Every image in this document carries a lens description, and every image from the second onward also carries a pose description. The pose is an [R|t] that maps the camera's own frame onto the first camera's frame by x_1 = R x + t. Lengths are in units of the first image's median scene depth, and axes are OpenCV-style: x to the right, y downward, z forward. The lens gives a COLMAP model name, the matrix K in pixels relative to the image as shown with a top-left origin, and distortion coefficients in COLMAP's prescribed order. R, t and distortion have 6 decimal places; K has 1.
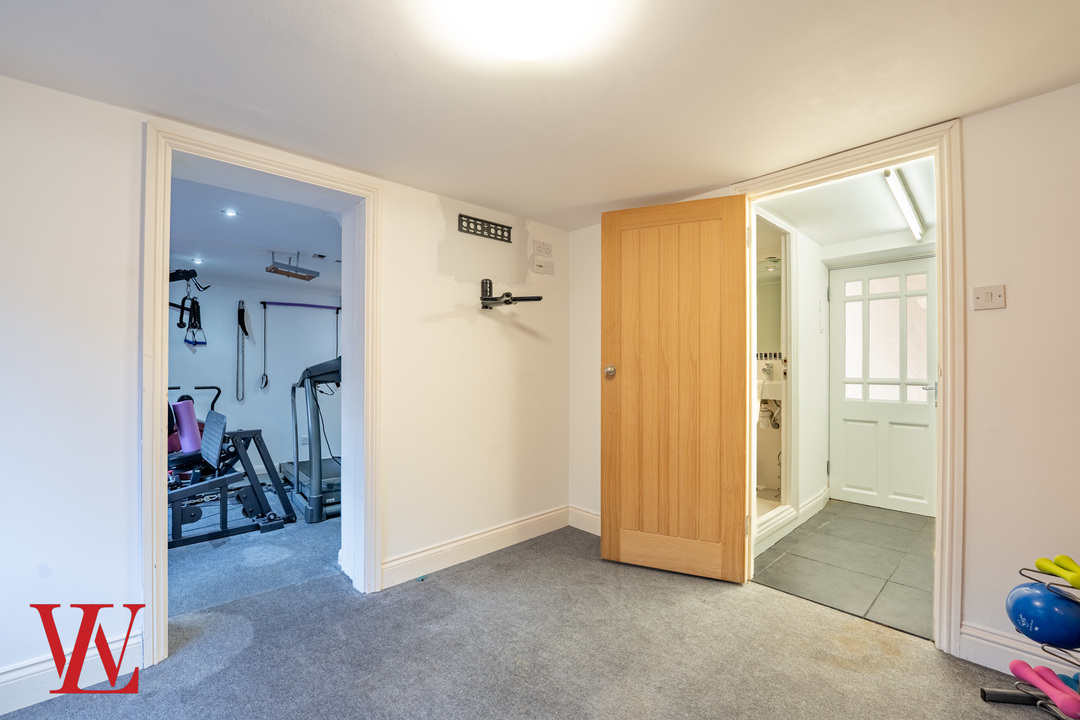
lens RADIAL K [[450.8, 0, 533.8], [0, 450.8, 364.6], [0, 0, 1]] dist [-0.016927, 0.000940]
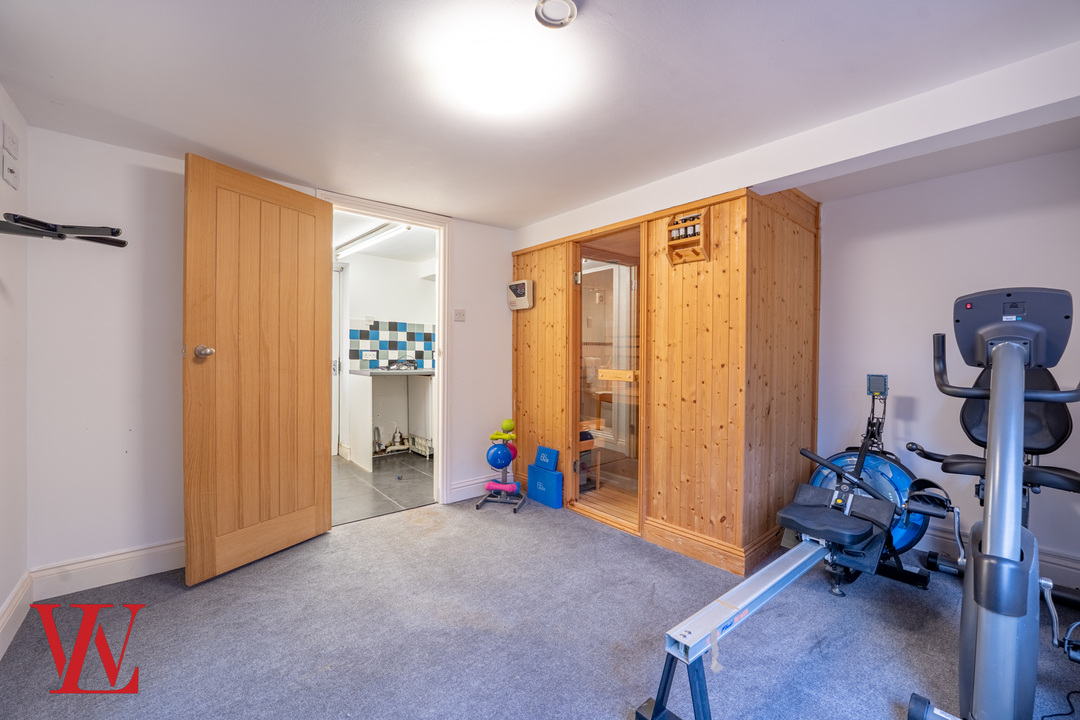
lens RADIAL K [[450.8, 0, 531.9], [0, 450.8, 356.0], [0, 0, 1]] dist [-0.016927, 0.000940]
pose [[0.054776, -0.010876, 0.998439, -0.615205], [-0.013605, 0.999840, 0.011637, 0.002444], [-0.998406, -0.014221, 0.054620, 0.358971]]
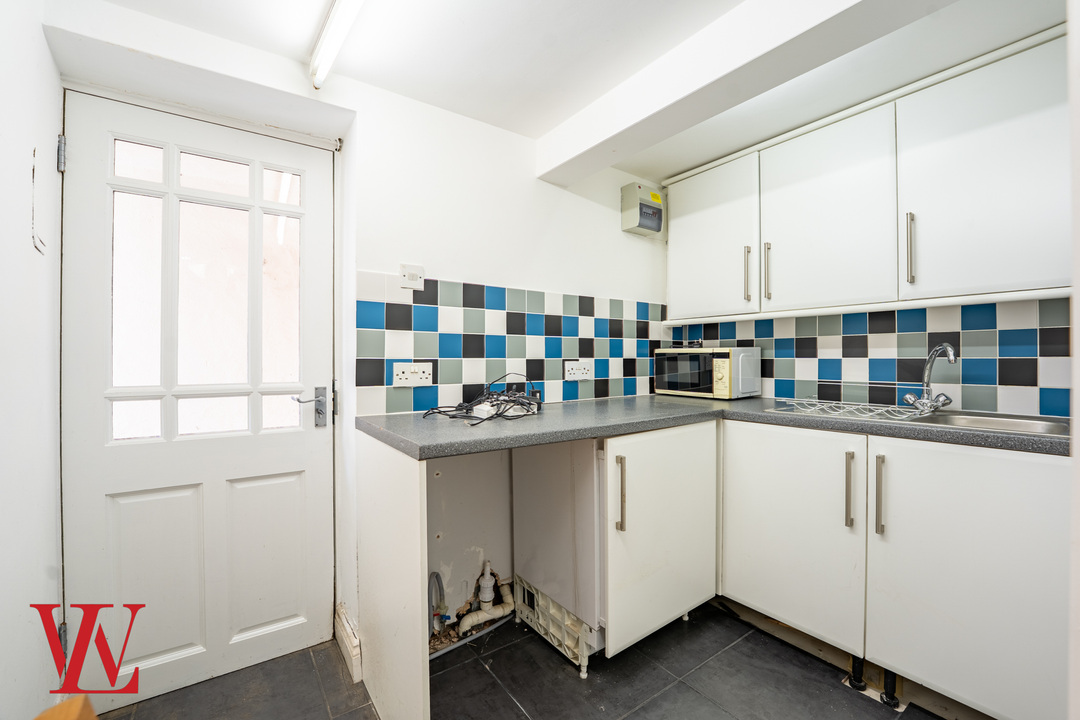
lens RADIAL K [[450.8, 0, 544.5], [0, 450.8, 356.4], [0, 0, 1]] dist [-0.016927, 0.000940]
pose [[0.102205, -0.005357, 0.994749, 0.505022], [-0.002528, 0.999981, 0.005645, 0.000332], [-0.994760, -0.003092, 0.102190, 0.844726]]
